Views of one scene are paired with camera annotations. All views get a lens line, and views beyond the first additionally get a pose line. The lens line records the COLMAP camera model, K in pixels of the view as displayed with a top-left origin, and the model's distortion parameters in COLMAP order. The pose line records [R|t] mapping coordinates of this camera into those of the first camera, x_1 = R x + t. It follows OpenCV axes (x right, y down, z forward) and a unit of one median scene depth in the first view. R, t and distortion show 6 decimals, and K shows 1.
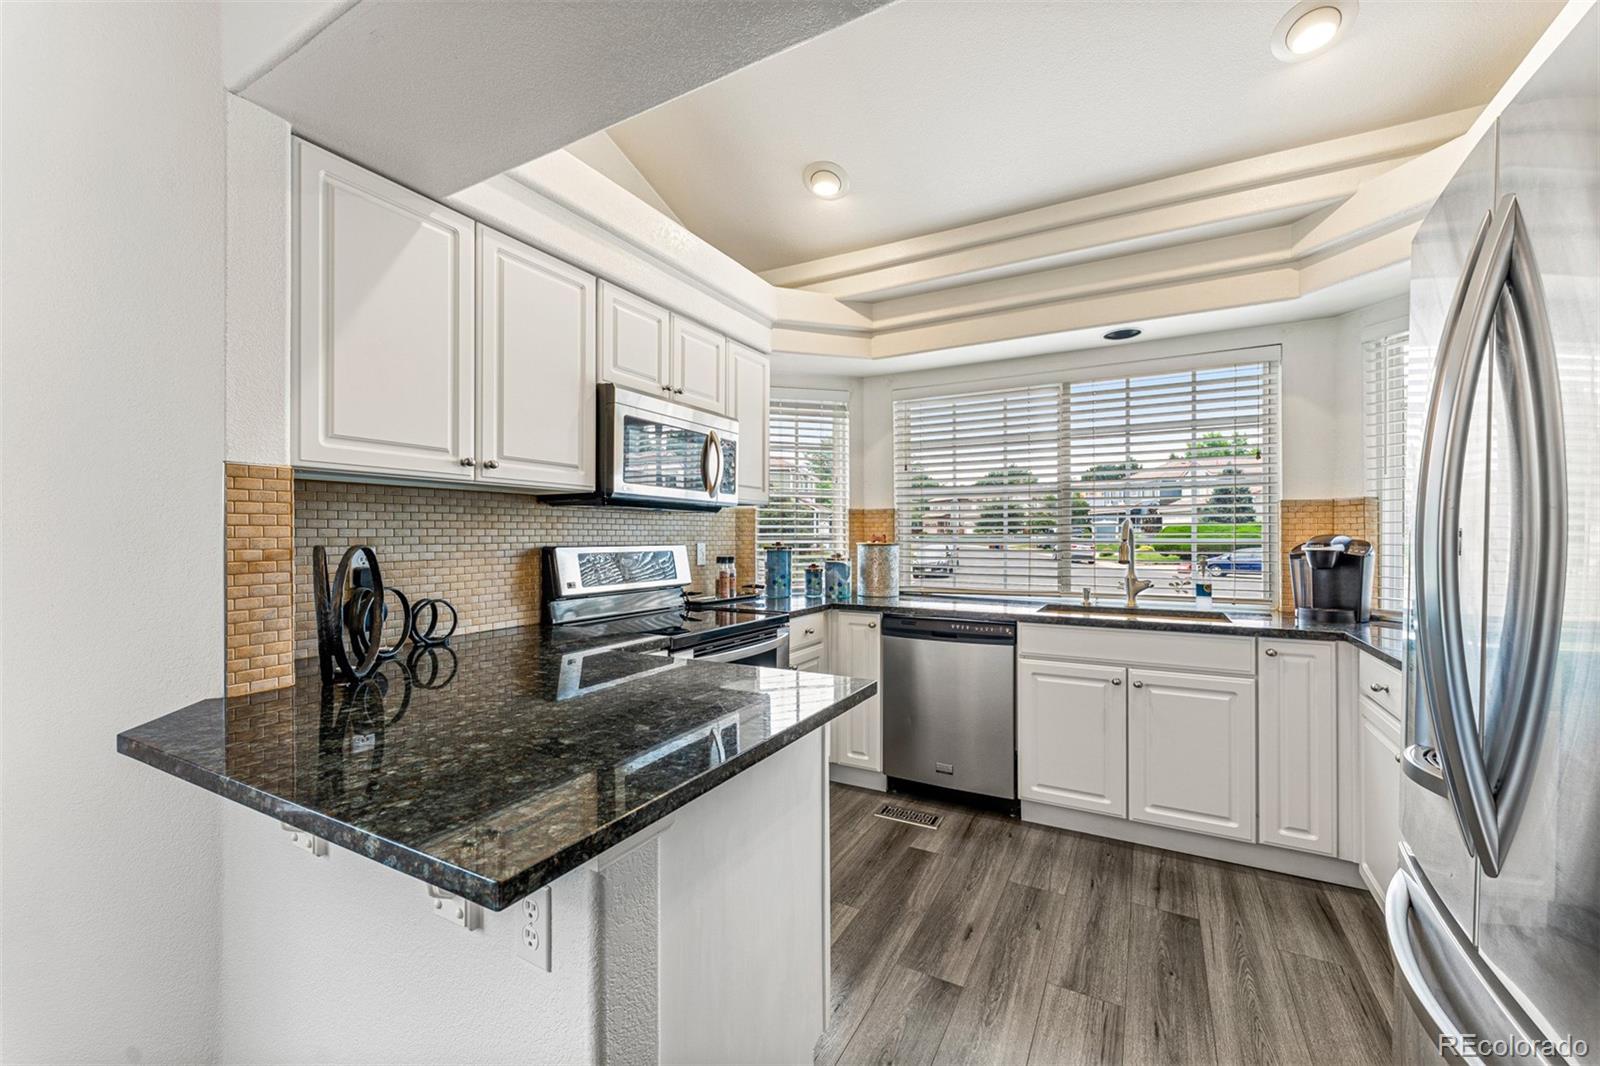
lens RADIAL K [[638.3, 0, 798.1], [0, 638.3, 532.0], [0, 0, 1]] dist [0.004585, 0.000197]
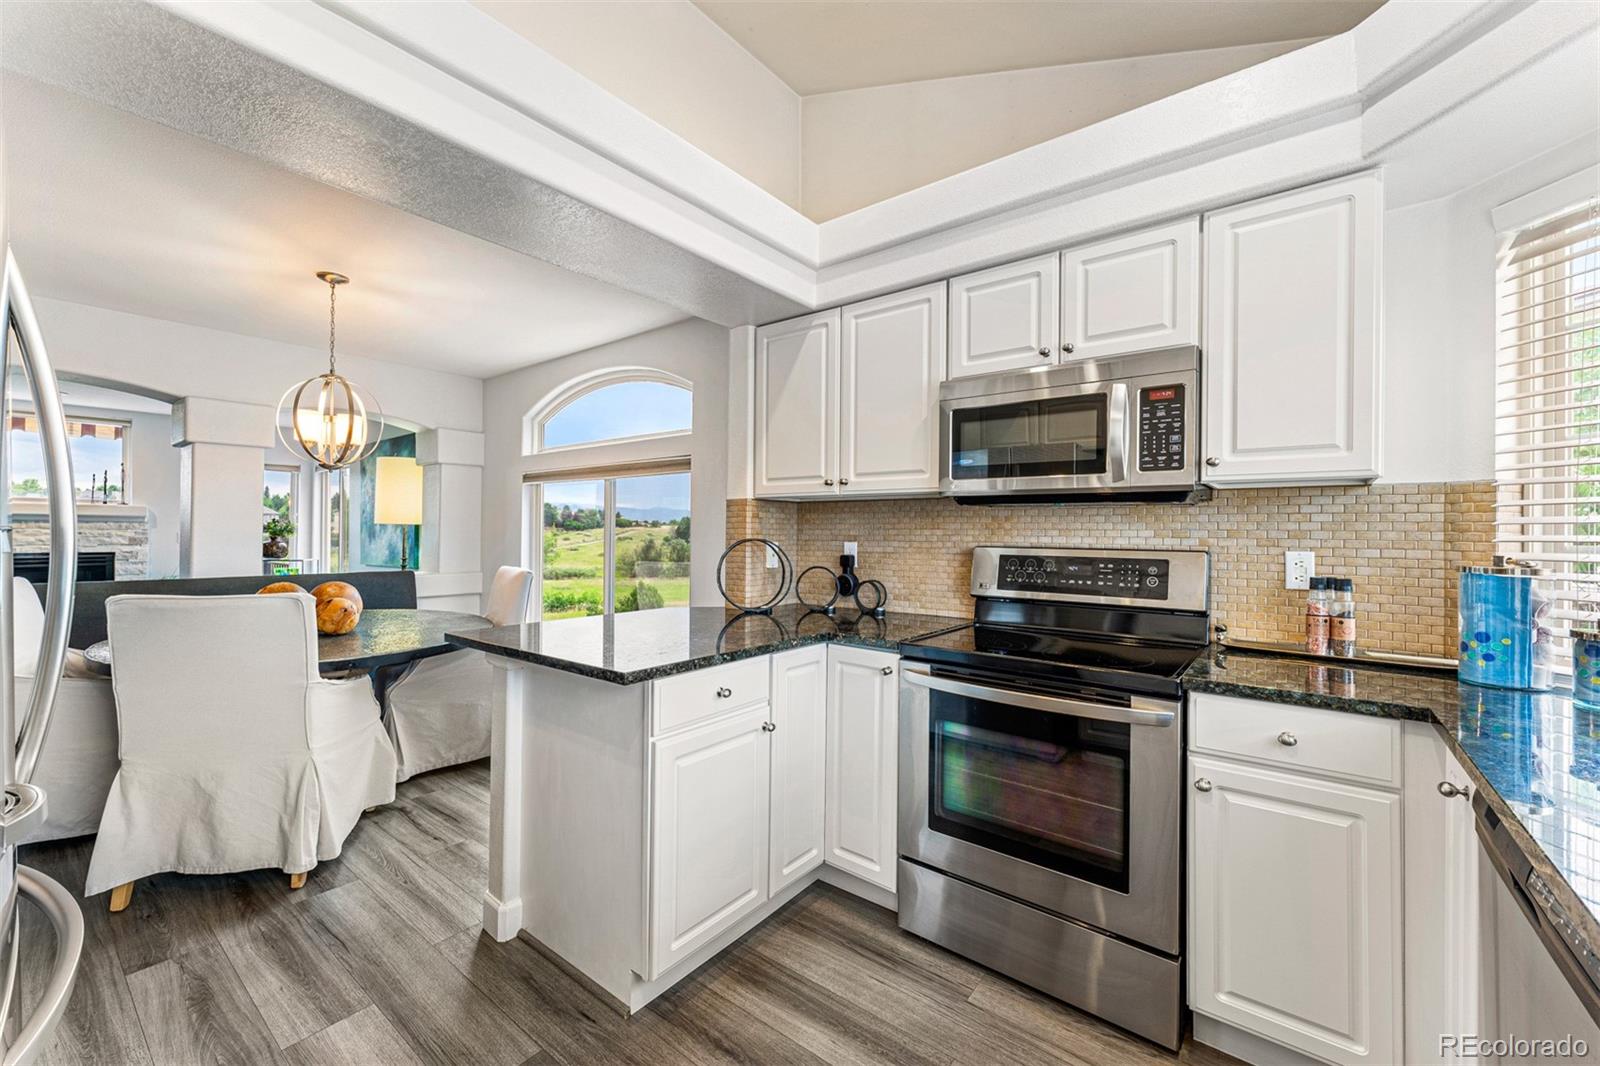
lens RADIAL K [[638.3, 0, 798.1], [0, 638.3, 532.0], [0, 0, 1]] dist [0.004585, 0.000197]
pose [[-0.158413, -0.000543, -0.987373, 0.706666], [-0.002579, 0.999997, -0.000136, 0.000667], [0.987370, 0.002525, -0.158414, 0.912046]]
